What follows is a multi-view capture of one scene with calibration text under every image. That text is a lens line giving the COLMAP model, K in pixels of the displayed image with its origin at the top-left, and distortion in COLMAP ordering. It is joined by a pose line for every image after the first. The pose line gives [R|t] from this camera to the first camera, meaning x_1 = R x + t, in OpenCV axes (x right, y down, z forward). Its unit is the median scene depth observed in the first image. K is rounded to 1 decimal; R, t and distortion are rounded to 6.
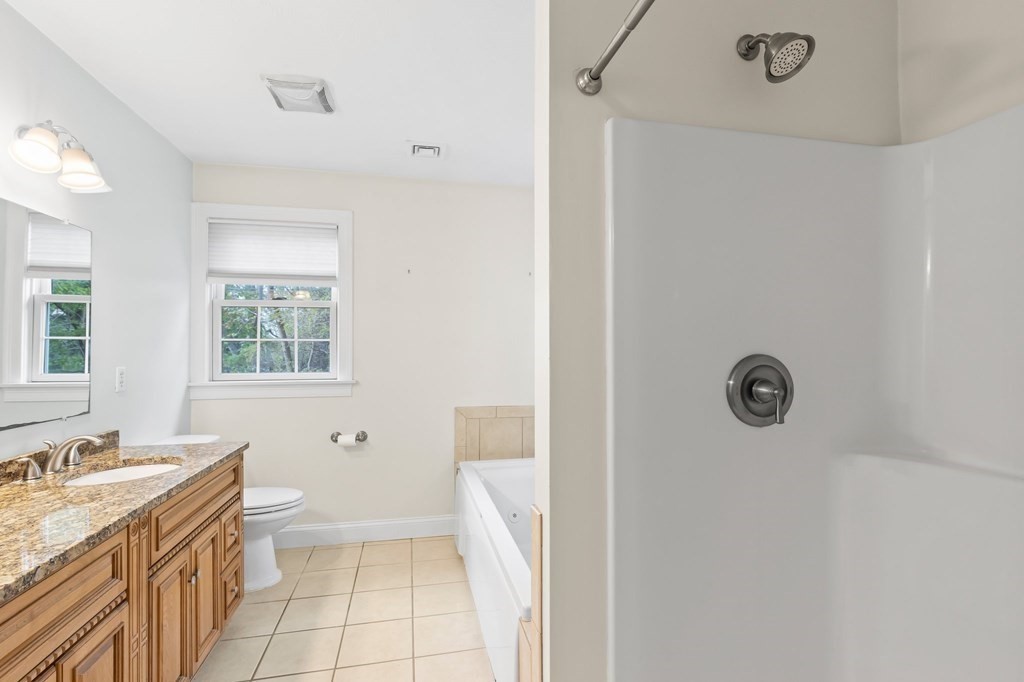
lens RADIAL K [[477.9, 0, 514.3], [0, 477.9, 330.6], [0, 0, 1]] dist [-0.001791, -0.000321]
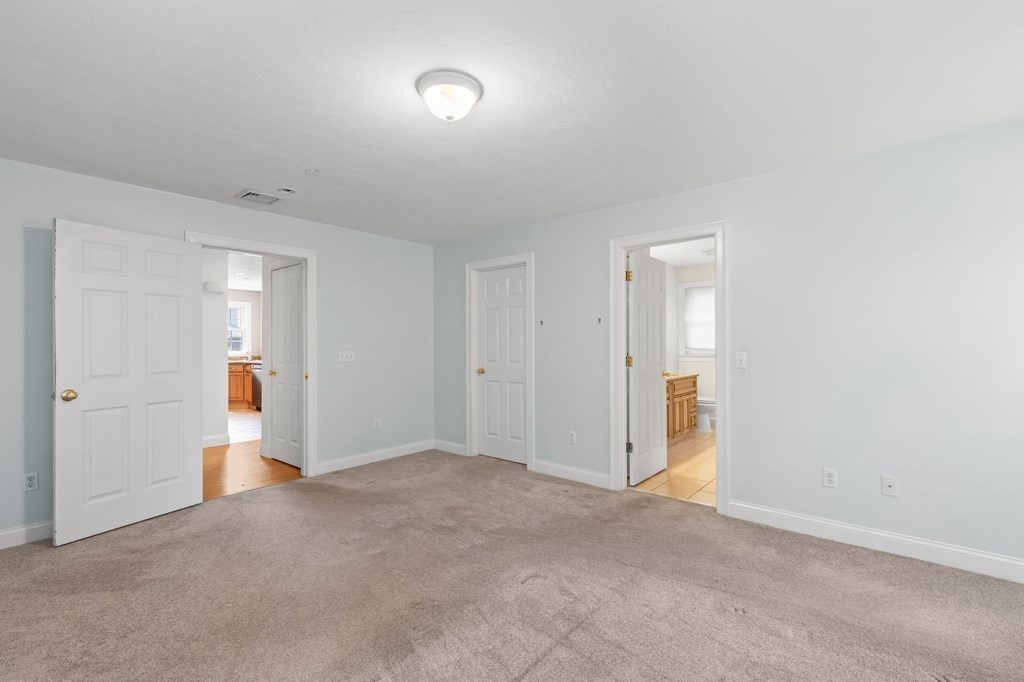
lens RADIAL K [[463.2, 0, 511.4], [0, 463.2, 333.0], [0, 0, 1]] dist [0.001175, -0.000608]
pose [[0.601139, -0.009205, -0.799091, 0.999755], [0.012294, 0.999922, -0.002271, -0.014426], [0.799050, -0.008459, 0.601205, -1.578931]]
